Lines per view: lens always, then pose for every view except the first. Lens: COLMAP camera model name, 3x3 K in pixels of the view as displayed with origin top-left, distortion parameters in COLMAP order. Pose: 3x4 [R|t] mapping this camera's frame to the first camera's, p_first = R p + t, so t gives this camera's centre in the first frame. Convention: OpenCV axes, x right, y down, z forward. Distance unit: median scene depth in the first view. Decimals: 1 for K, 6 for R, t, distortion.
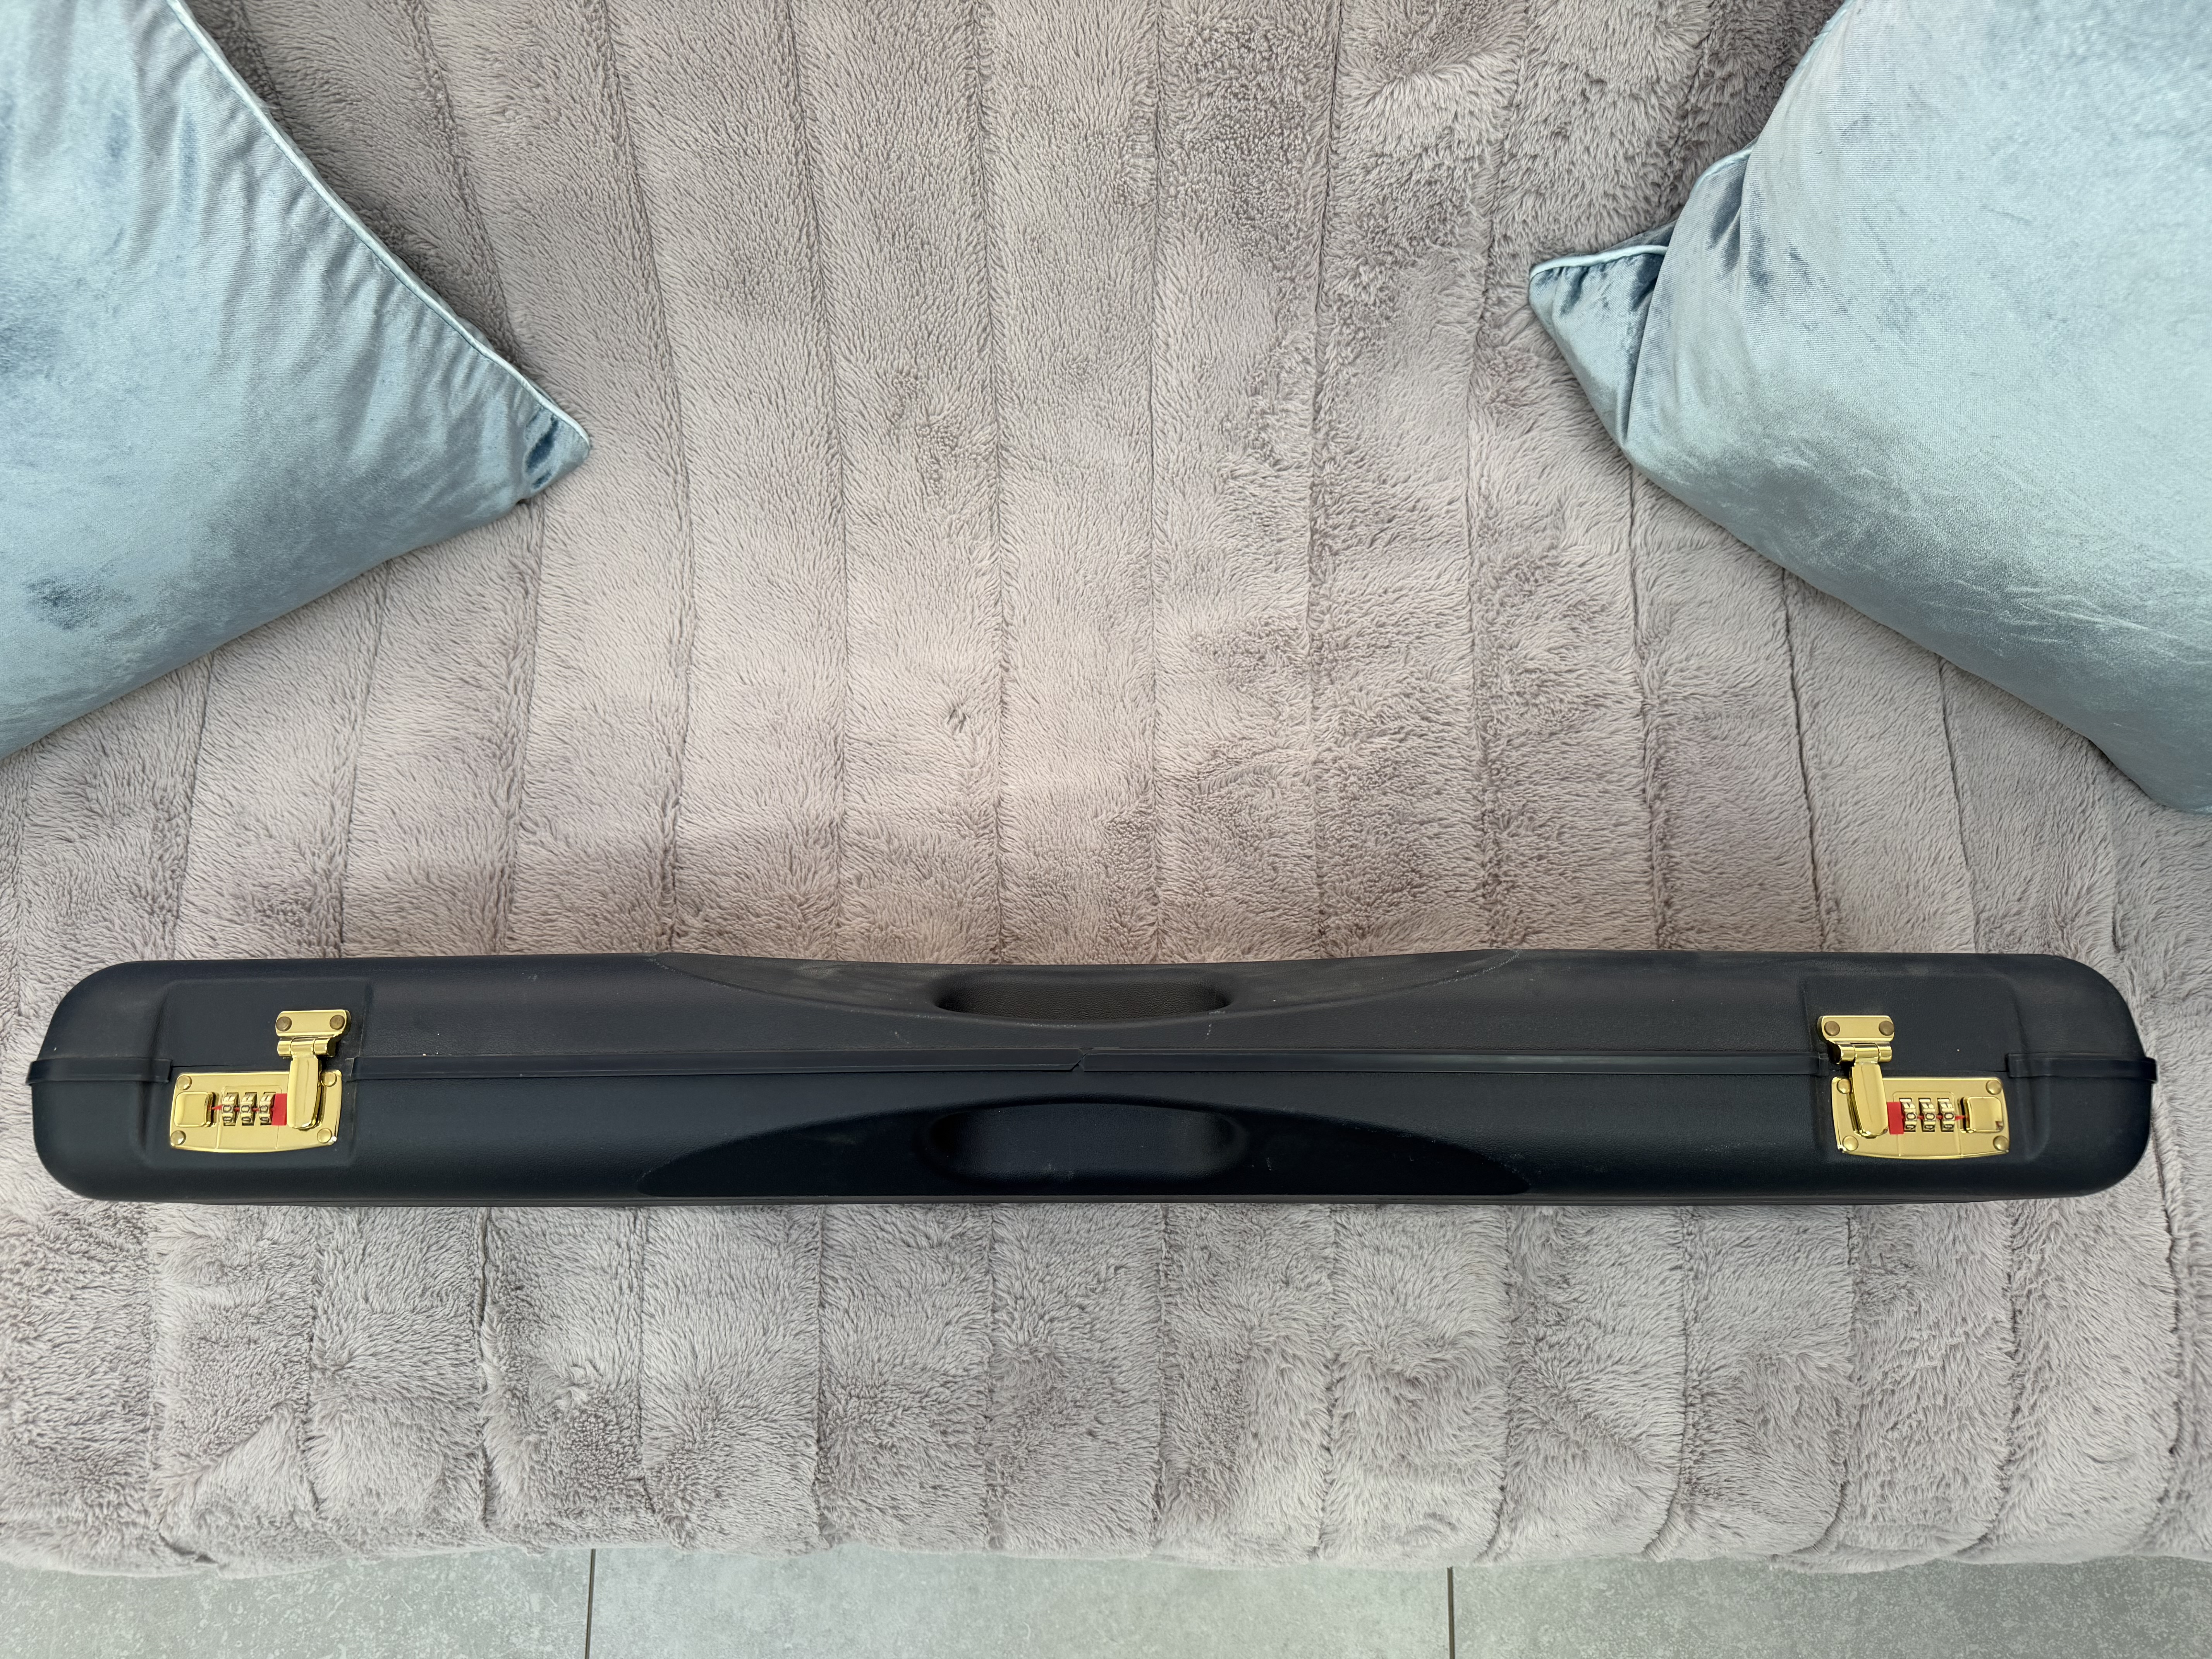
lens RADIAL K [[1578.8, 0, 1104.2], [0, 1578.8, 831.9], [0, 0, 1]] dist [0.002303, -0.012326]
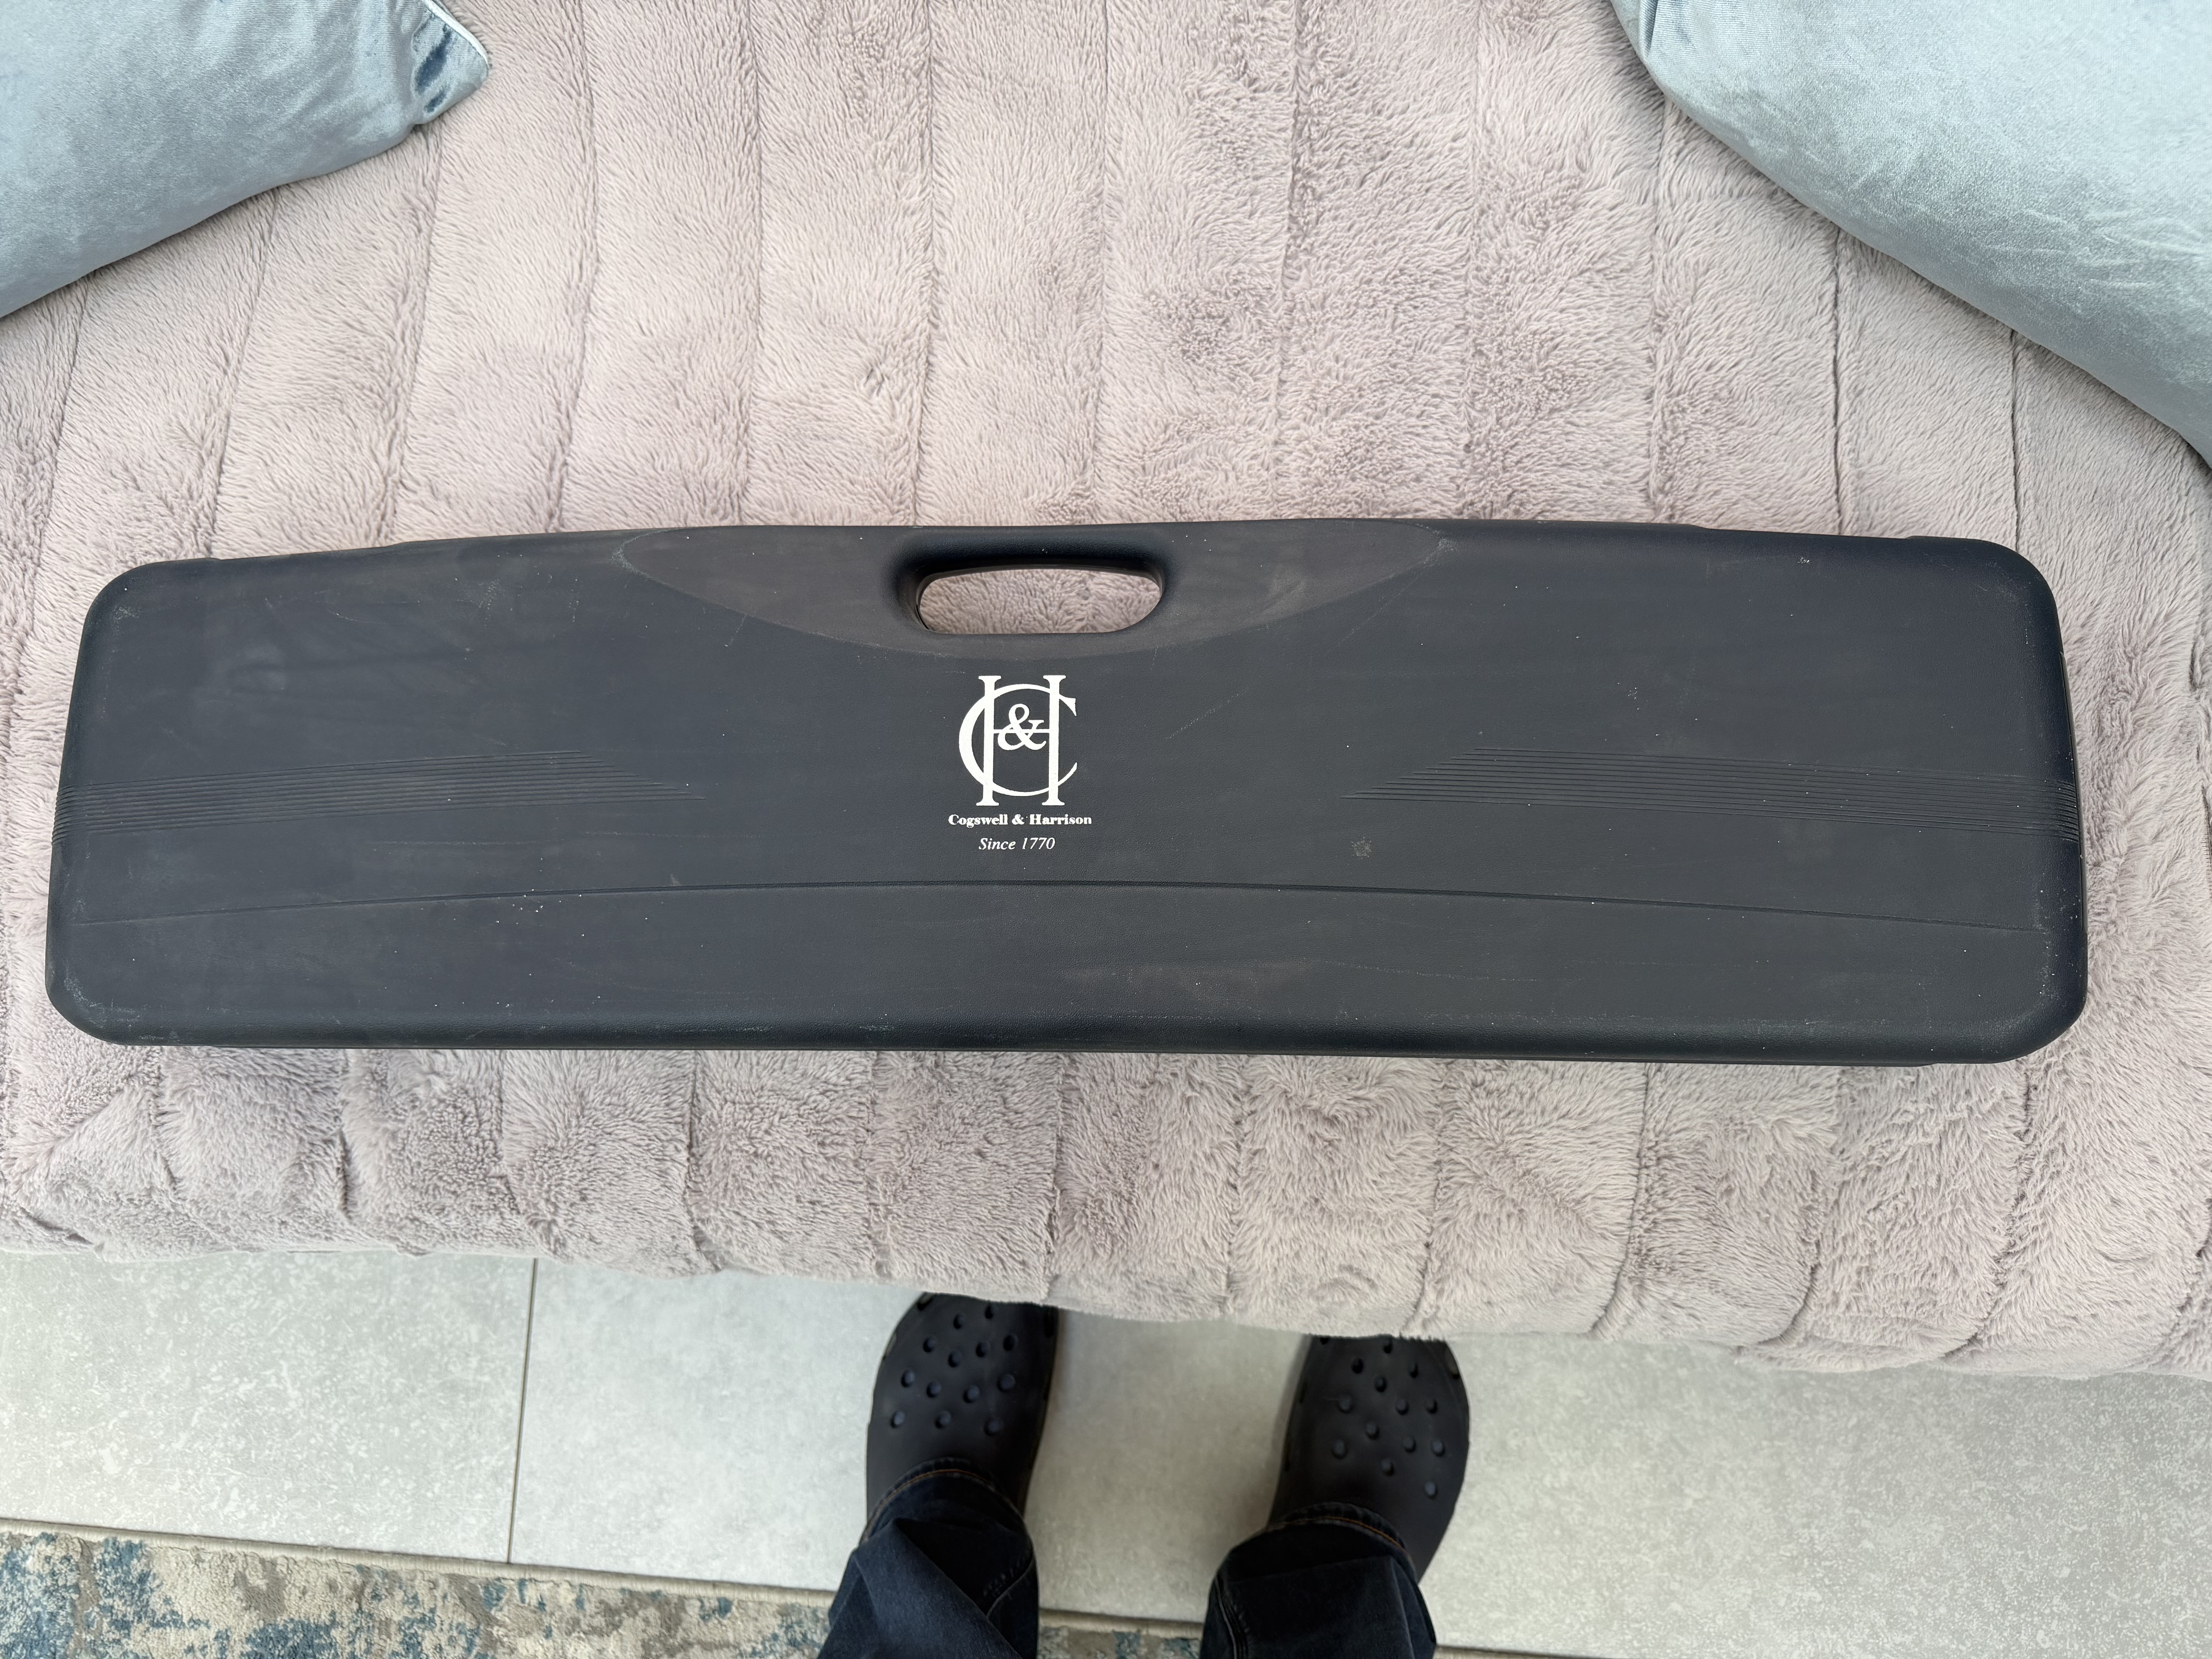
lens RADIAL K [[1590.9, 0, 1111.3], [0, 1590.9, 828.3], [0, 0, 1]] dist [-0.007840, -0.003910]
pose [[0.996928, 0.047897, -0.061966, 0.115141], [-0.042385, 0.995270, 0.087410, 0.104246], [0.065860, -0.084515, 0.994243, 0.101484]]
